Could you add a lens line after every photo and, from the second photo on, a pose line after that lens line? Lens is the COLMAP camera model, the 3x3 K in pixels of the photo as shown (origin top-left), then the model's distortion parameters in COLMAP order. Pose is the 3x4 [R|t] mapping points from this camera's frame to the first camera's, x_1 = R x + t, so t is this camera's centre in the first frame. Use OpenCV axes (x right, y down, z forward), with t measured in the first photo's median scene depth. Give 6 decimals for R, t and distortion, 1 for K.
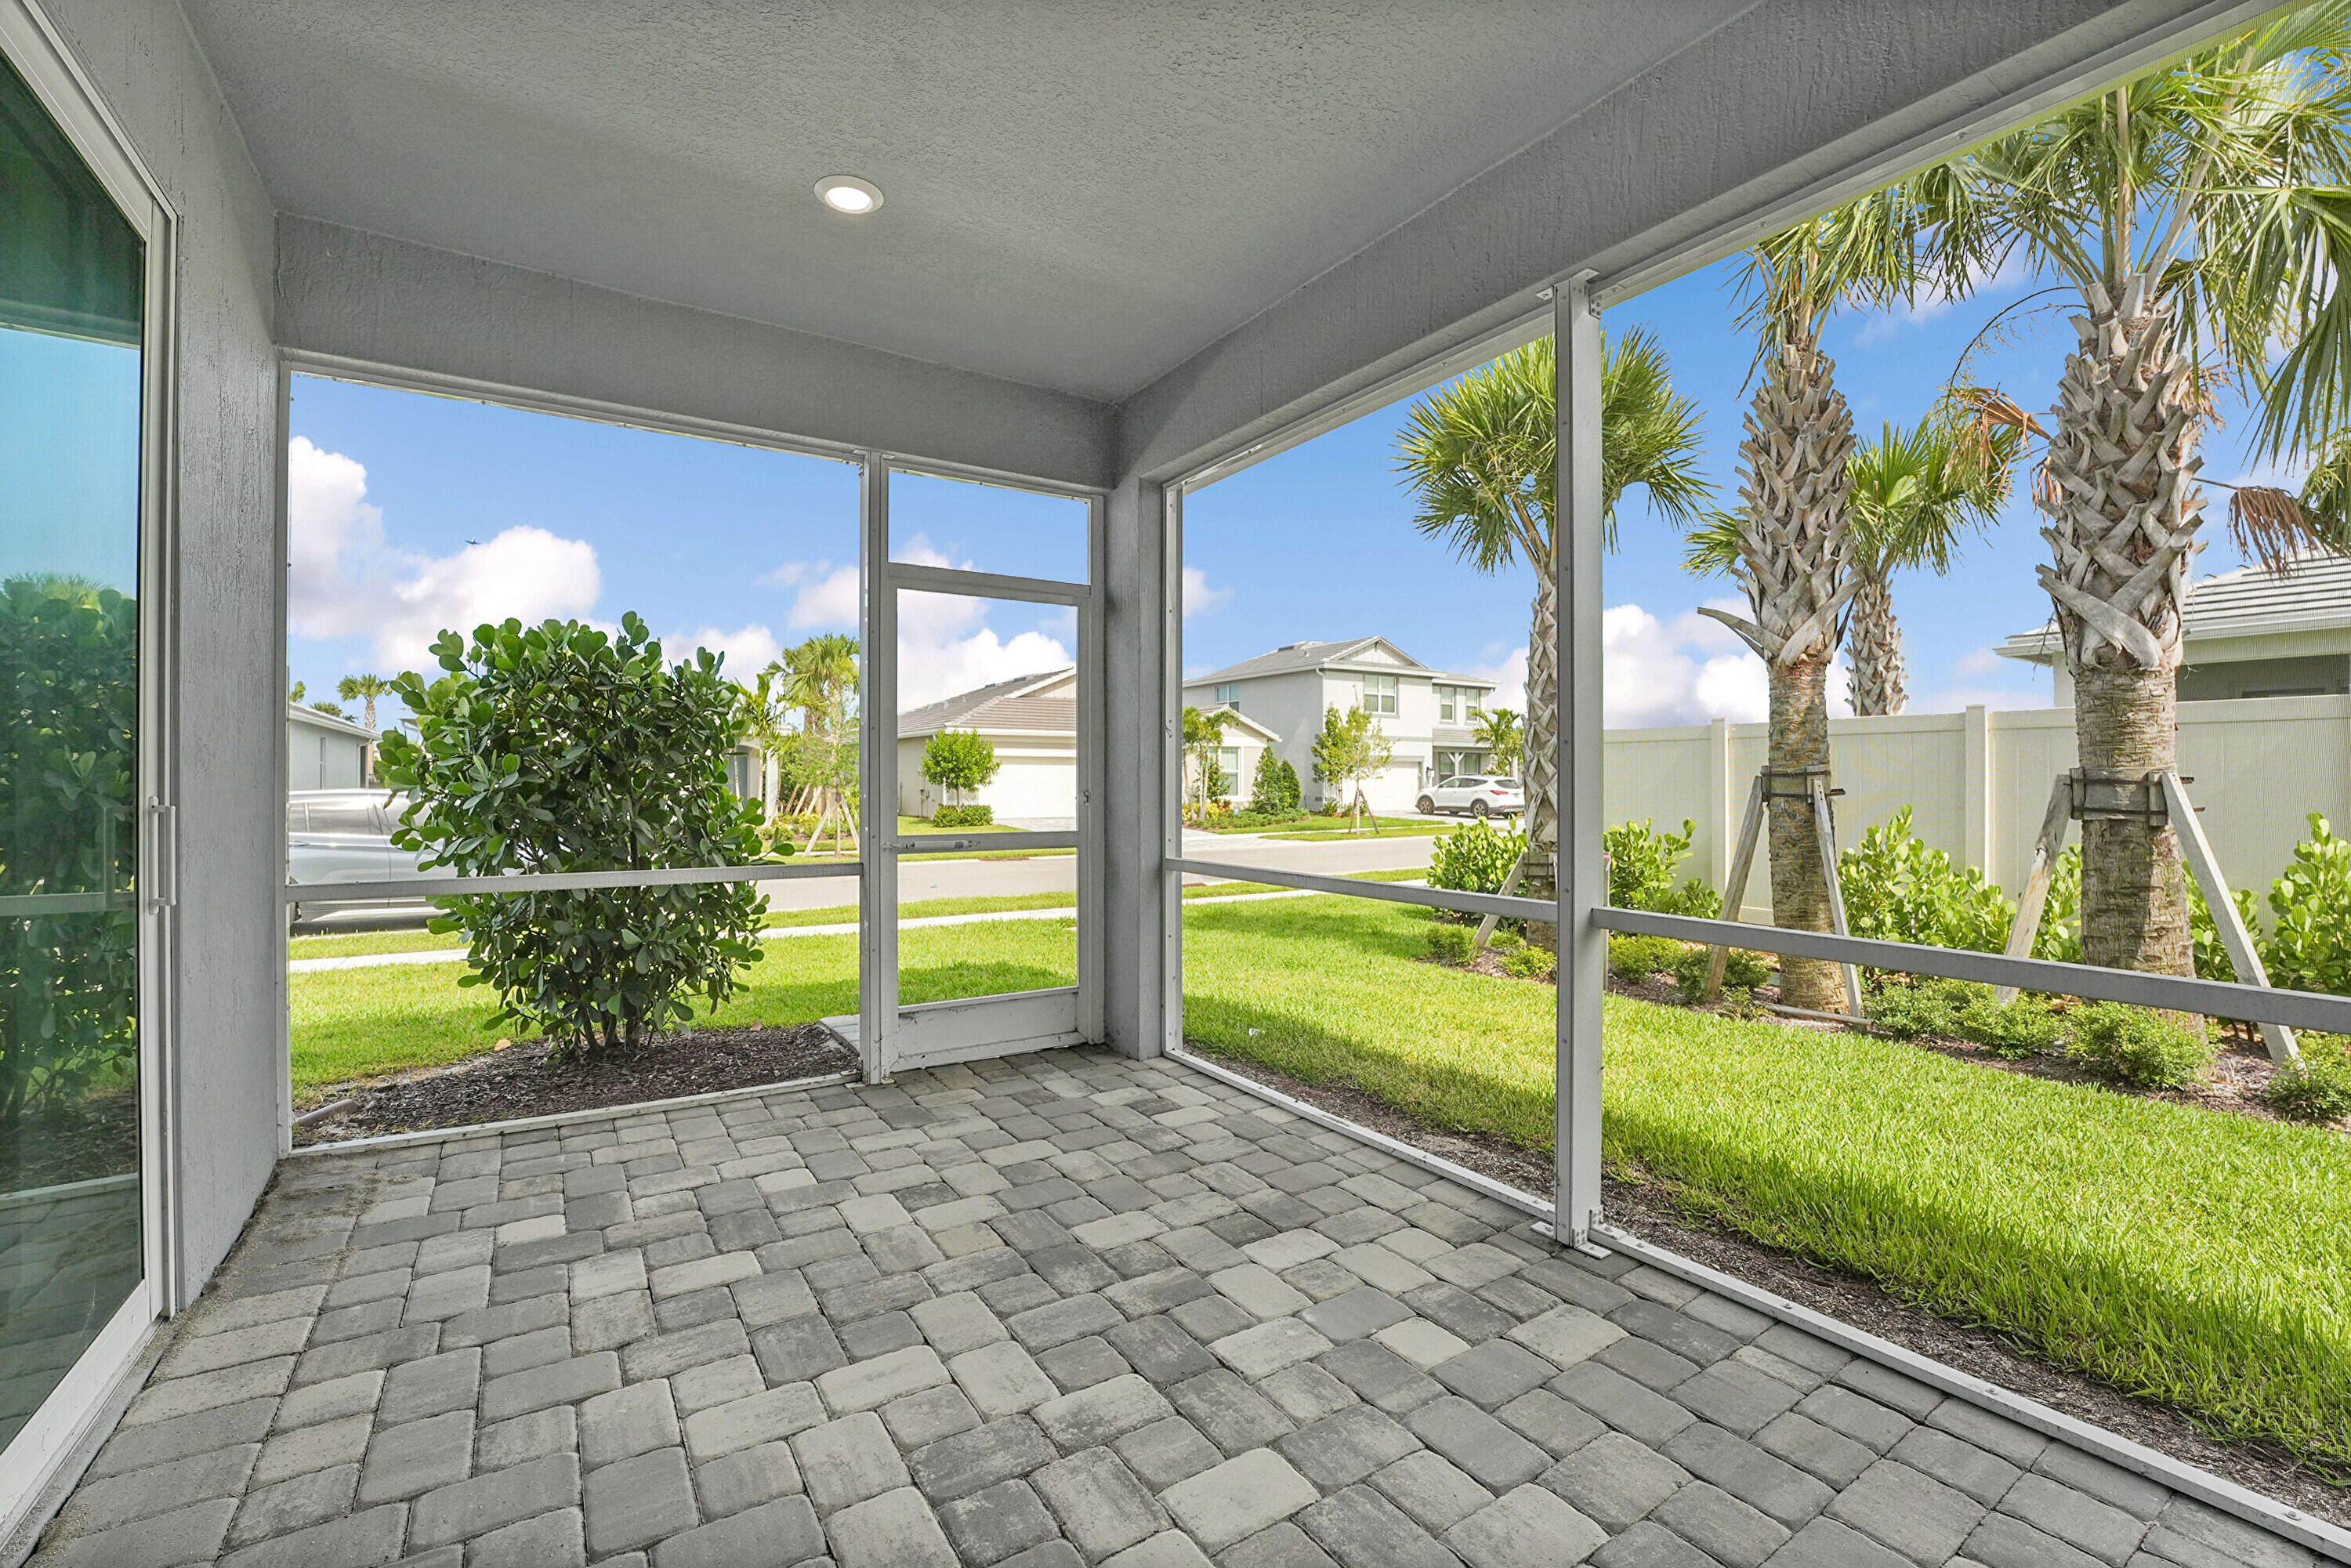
lens RADIAL K [[972.7, 0, 1181.9], [0, 972.7, 784.5], [0, 0, 1]] dist [-0.026136, 0.000173]
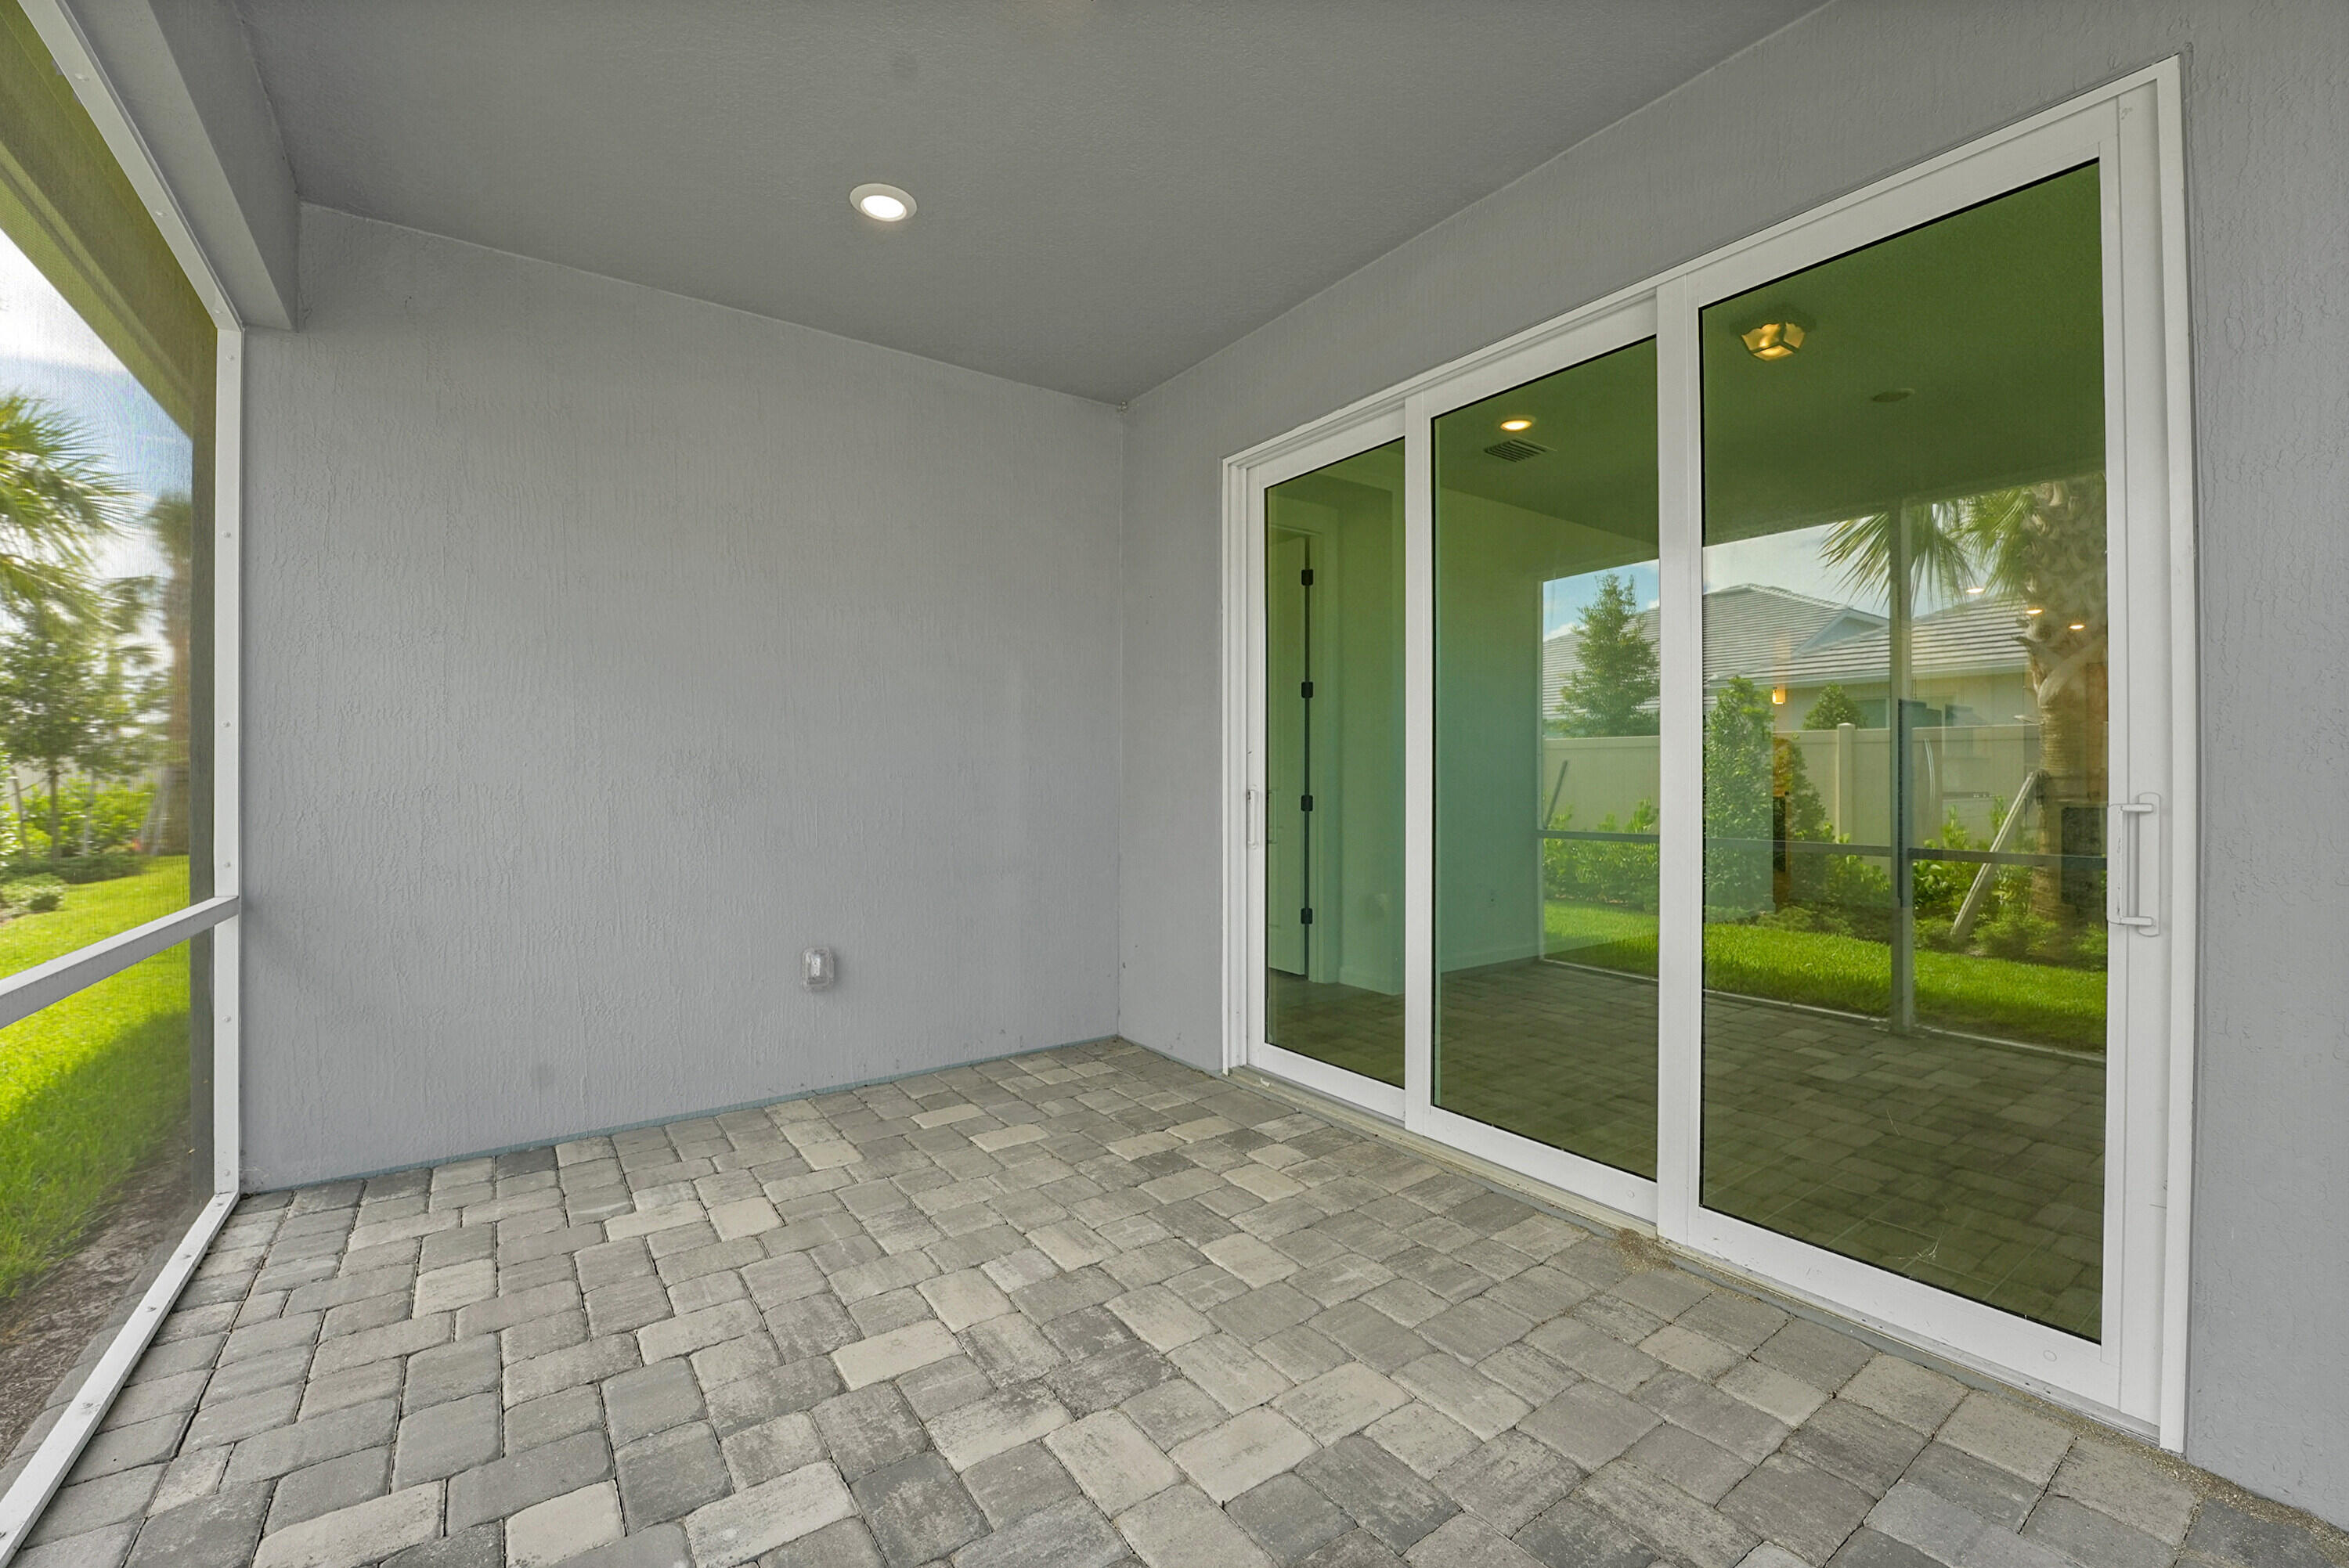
lens RADIAL K [[971.8, 0, 1180.9], [0, 971.8, 784.5], [0, 0, 1]] dist [-0.026136, 0.000173]
pose [[-0.999711, 0.002422, -0.023904, -0.244457], [0.002255, 0.999973, 0.006993, -0.004274], [0.023920, 0.006937, -0.999690, 1.973276]]
